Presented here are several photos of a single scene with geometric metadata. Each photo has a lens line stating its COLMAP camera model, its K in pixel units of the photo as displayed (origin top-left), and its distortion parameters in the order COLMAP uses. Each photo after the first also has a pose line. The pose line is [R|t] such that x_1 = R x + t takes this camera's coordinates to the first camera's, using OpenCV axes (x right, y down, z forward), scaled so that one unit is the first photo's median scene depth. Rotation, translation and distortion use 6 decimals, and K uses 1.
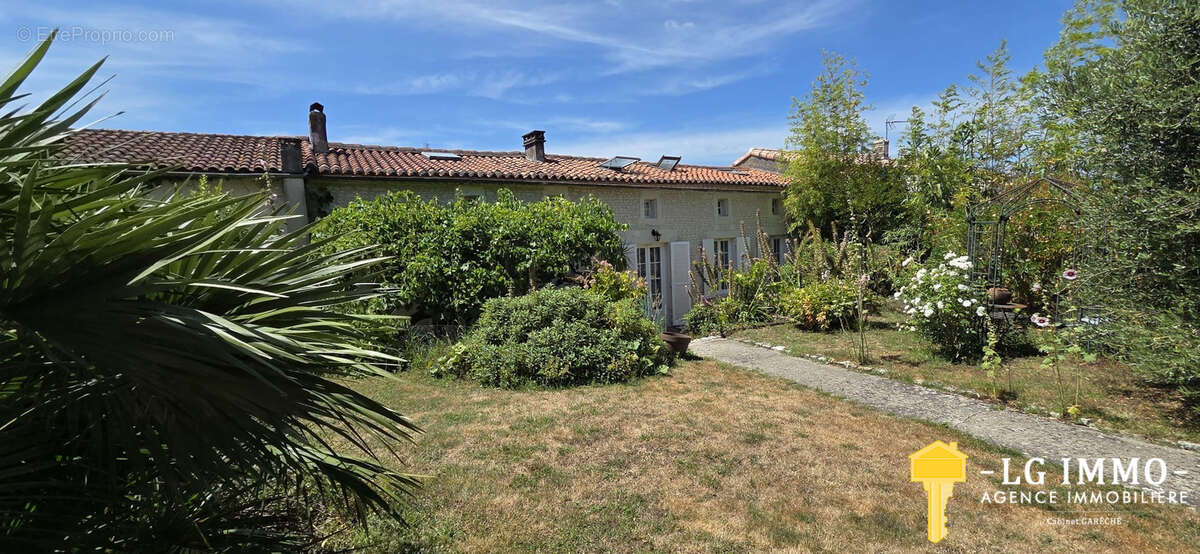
lens RADIAL K [[491.0, 0, 597.0], [0, 491.0, 272.4], [0, 0, 1]] dist [0.003189, -0.000321]
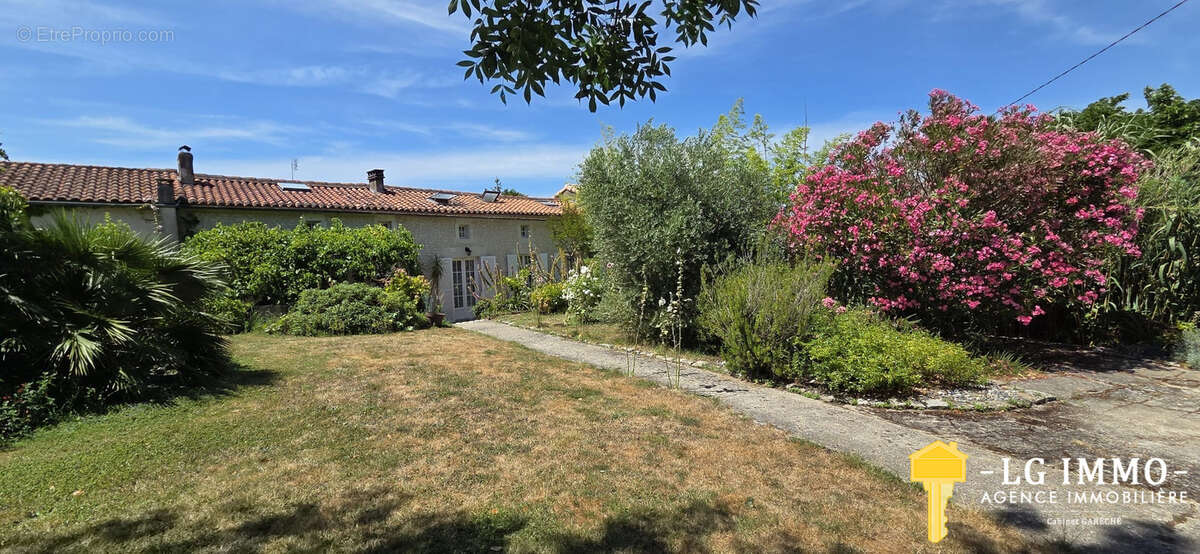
lens RADIAL K [[491.0, 0, 598.5], [0, 491.0, 273.7], [0, 0, 1]] dist [0.003189, -0.000321]
pose [[0.979107, 0.007793, 0.203194, 0.247411], [-0.003605, 0.999774, -0.020973, 0.017317], [-0.203312, 0.019802, 0.978914, -0.509217]]
